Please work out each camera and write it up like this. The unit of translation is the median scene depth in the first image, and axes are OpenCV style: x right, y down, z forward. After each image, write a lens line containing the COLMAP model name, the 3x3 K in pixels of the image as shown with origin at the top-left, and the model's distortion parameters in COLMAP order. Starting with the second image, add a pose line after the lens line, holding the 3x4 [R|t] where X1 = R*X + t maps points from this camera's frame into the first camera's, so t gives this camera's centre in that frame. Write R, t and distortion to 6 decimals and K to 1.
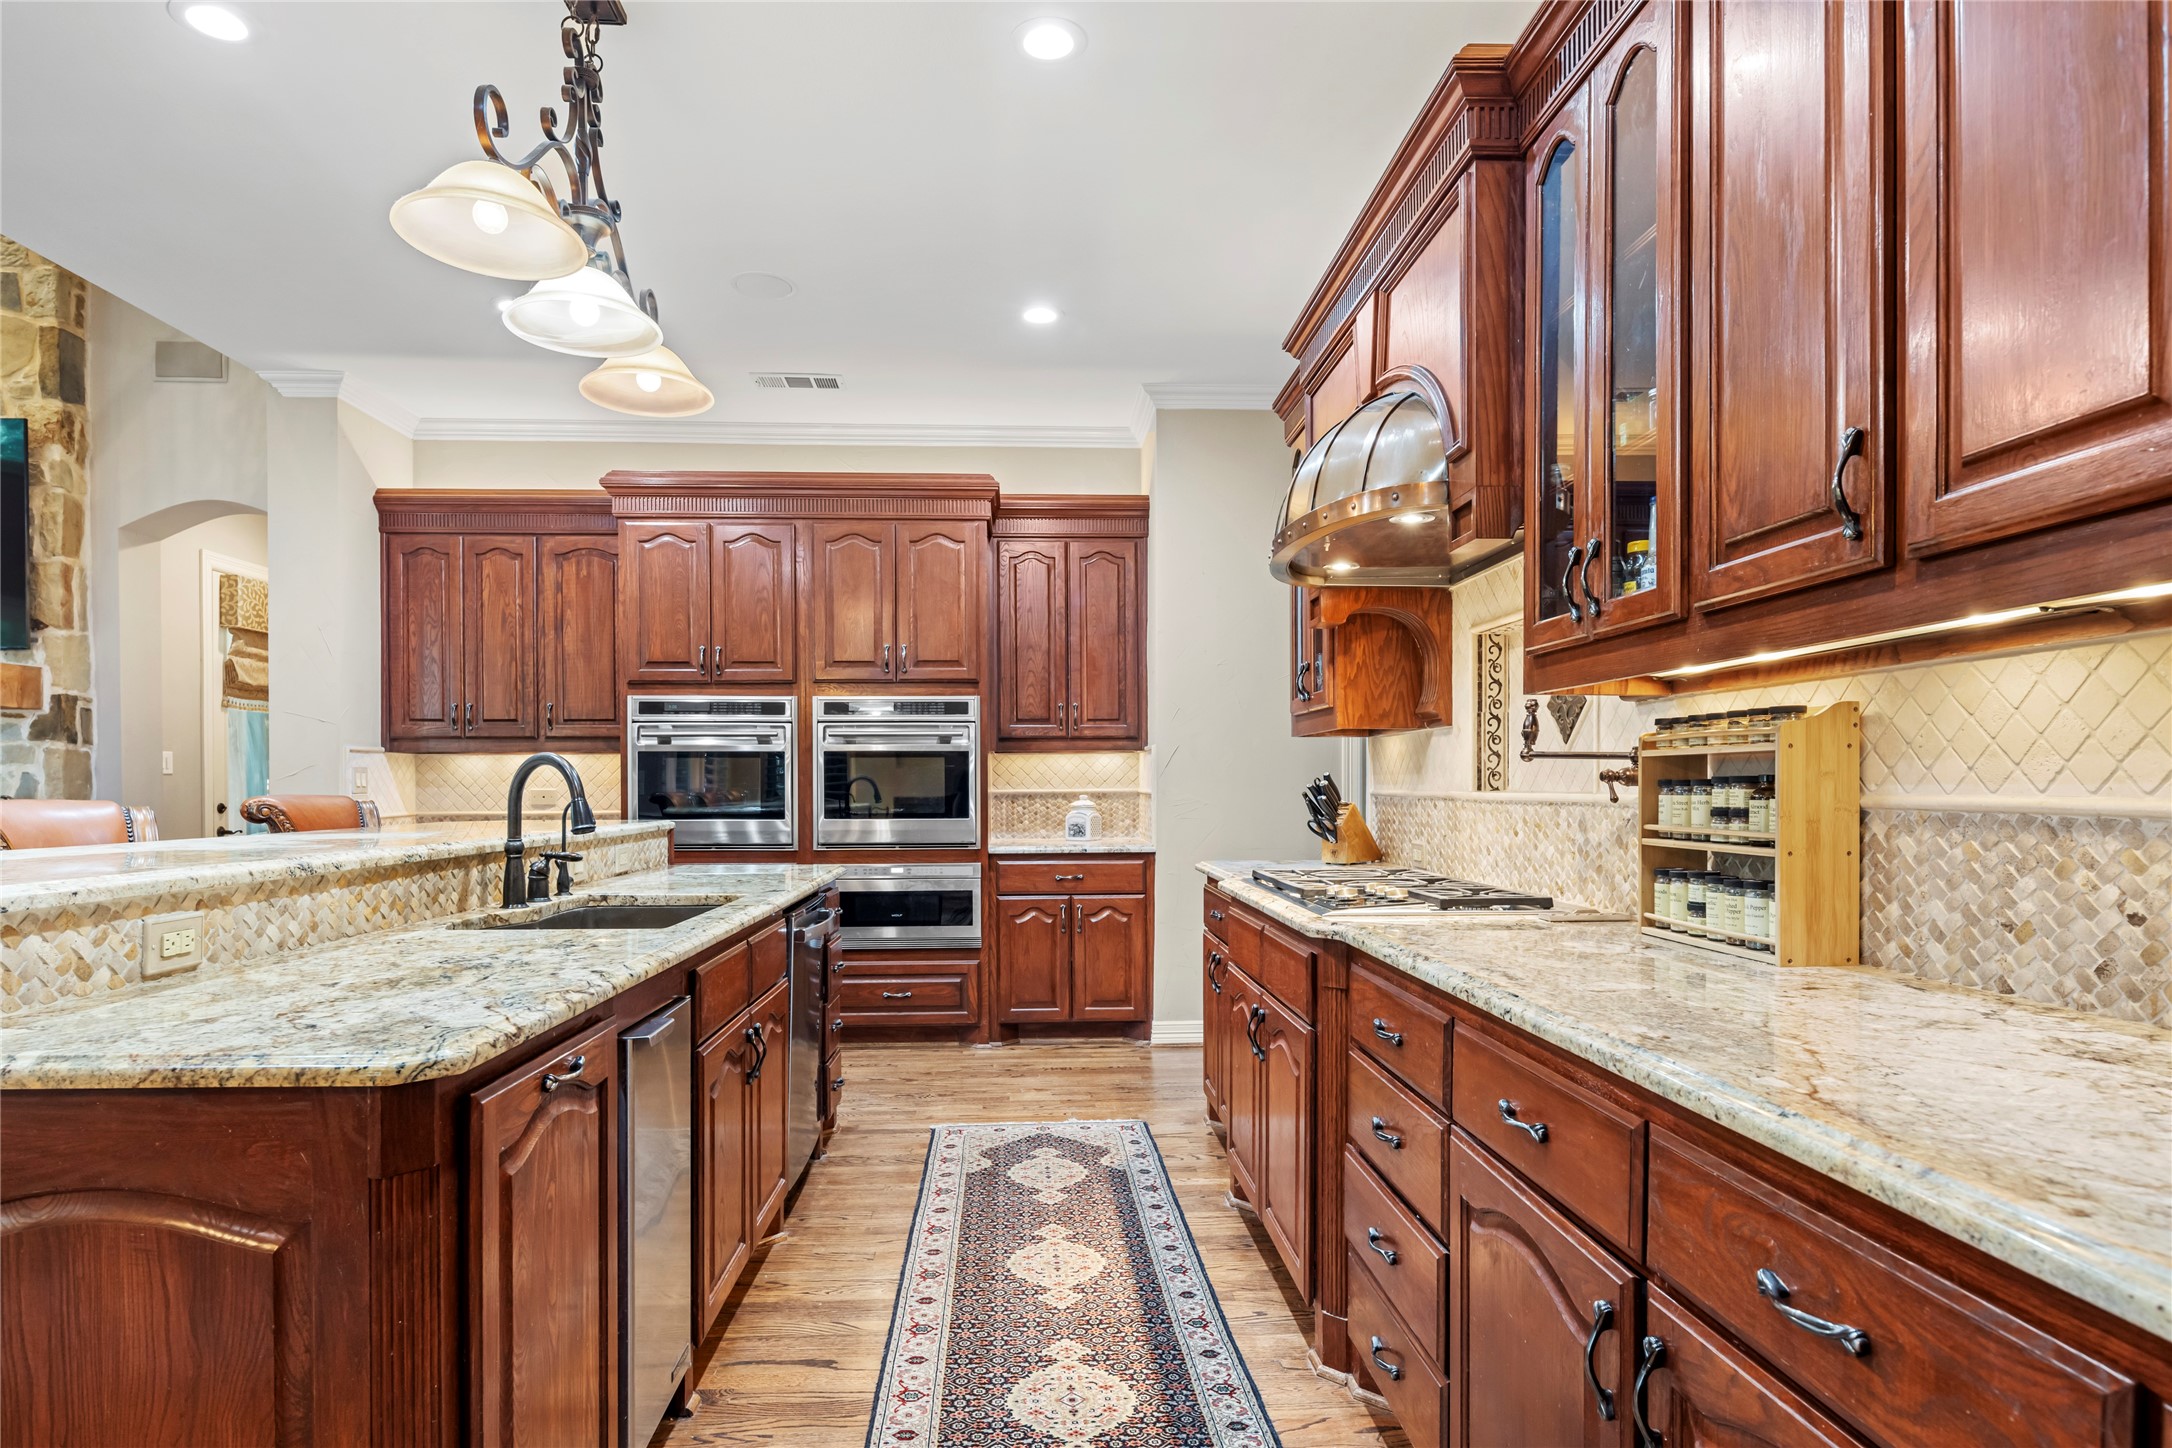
lens RADIAL K [[1181.1, 0, 1101.5], [0, 1181.1, 799.9], [0, 0, 1]] dist [-0.008950, -0.003532]
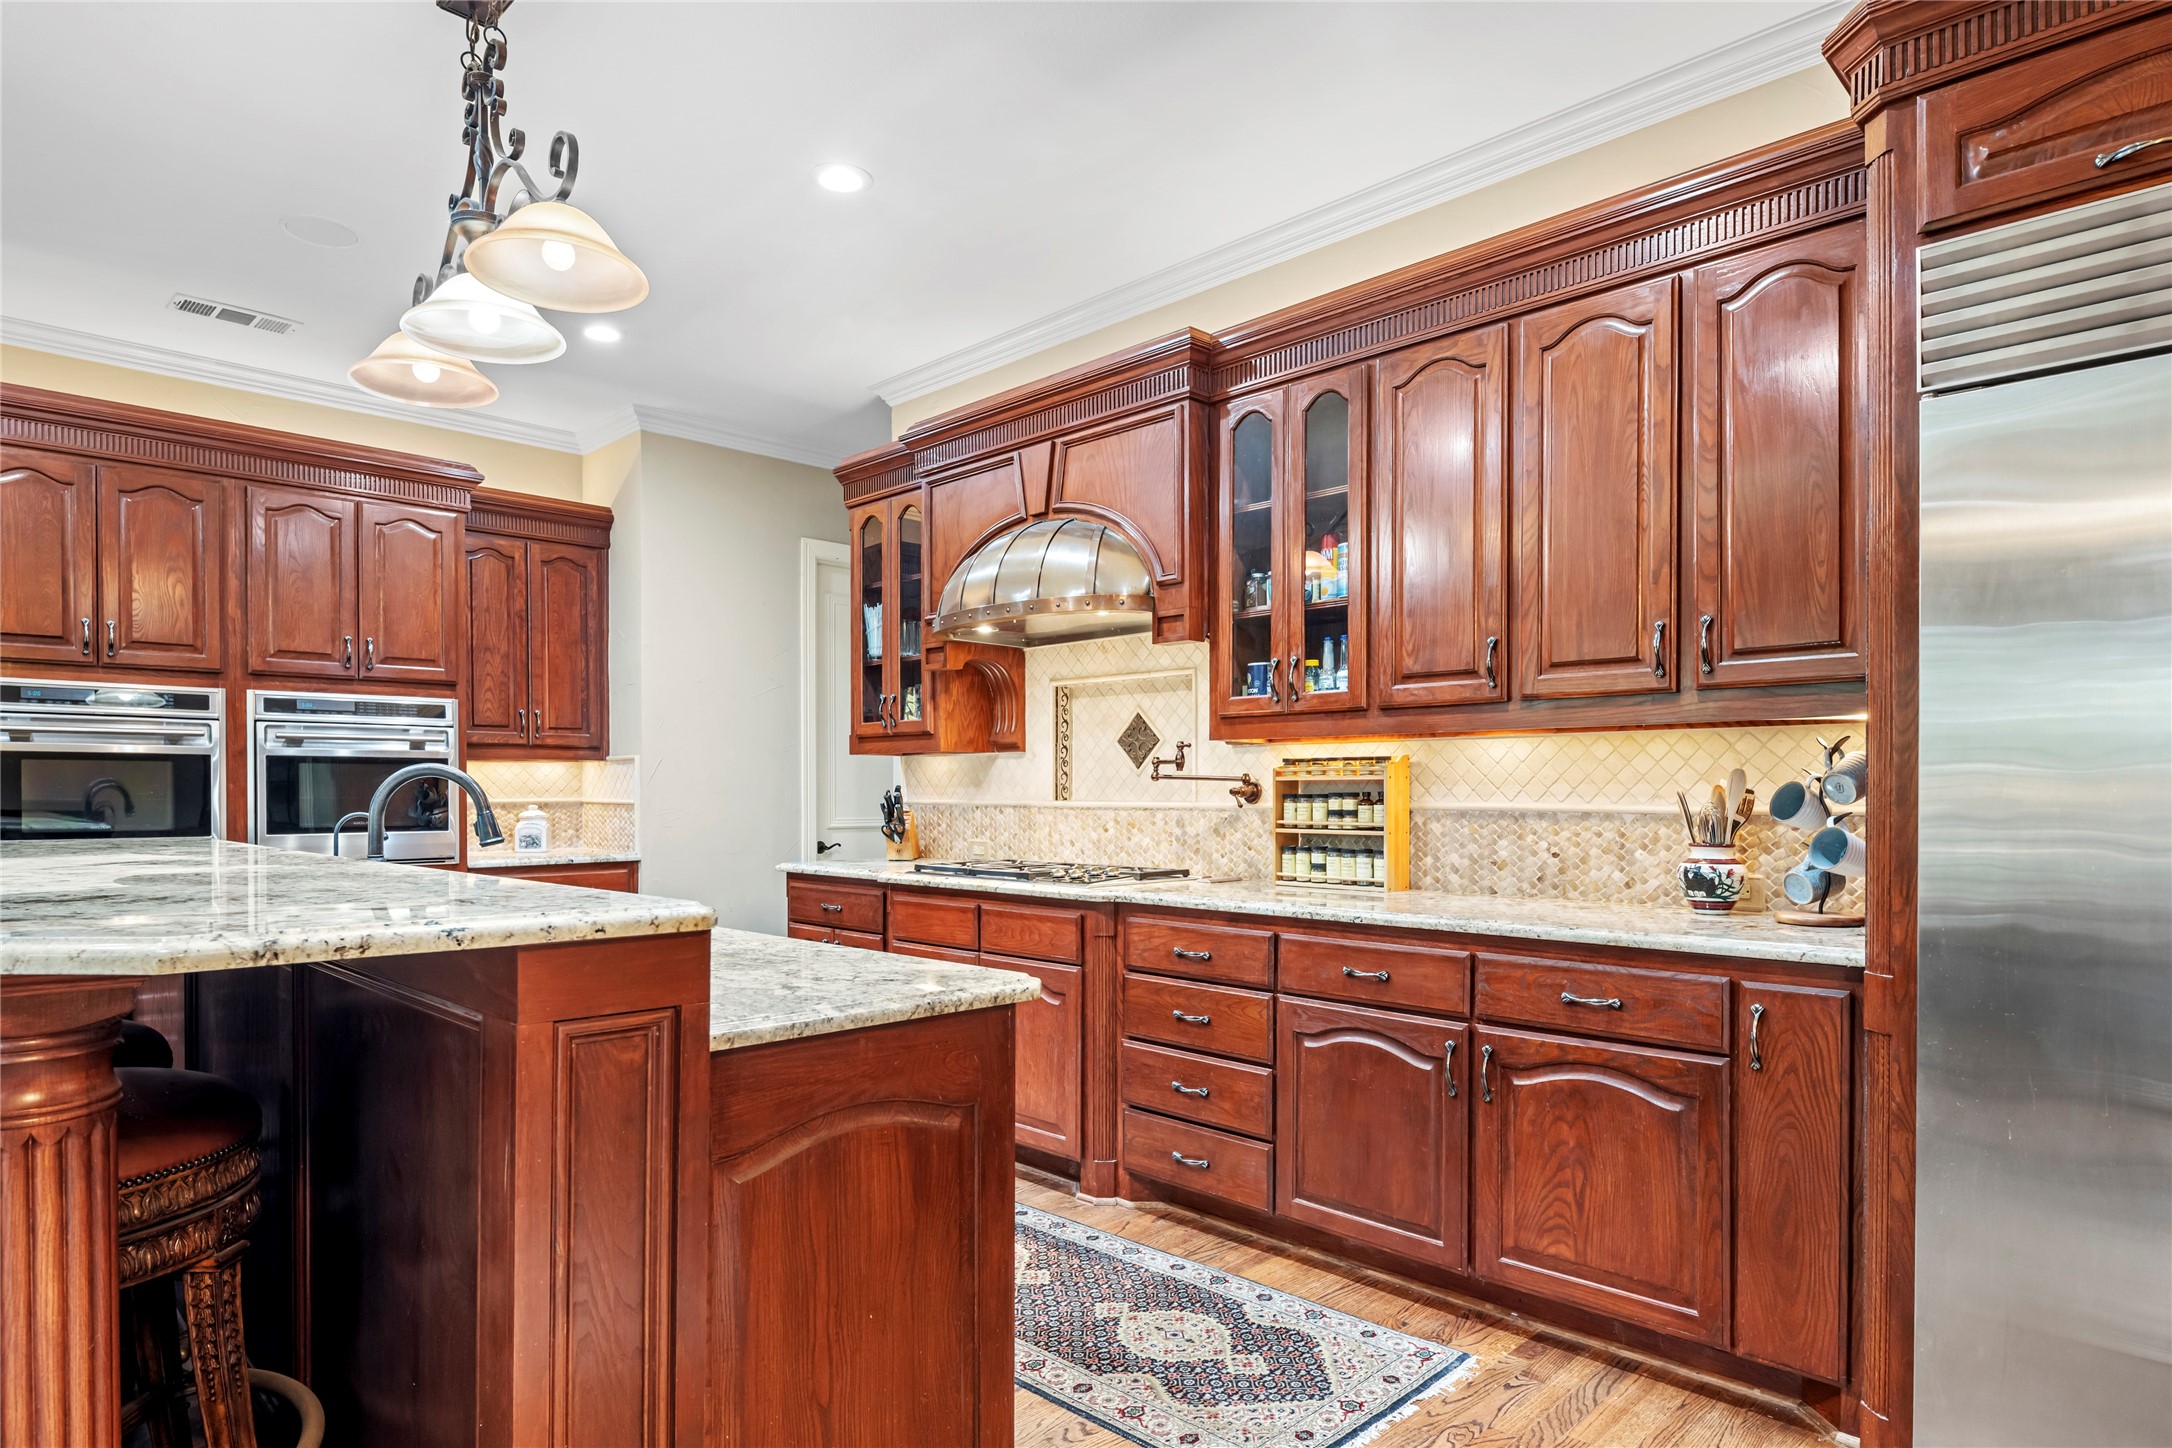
lens RADIAL K [[1181.1, 0, 1122.9], [0, 1181.1, 802.5], [0, 0, 1]] dist [-0.008950, -0.003532]
pose [[0.738546, -0.002573, 0.674198, -0.805226], [0.005995, 0.999978, -0.002750, -0.001581], [-0.674176, 0.006073, 0.738546, -0.099644]]
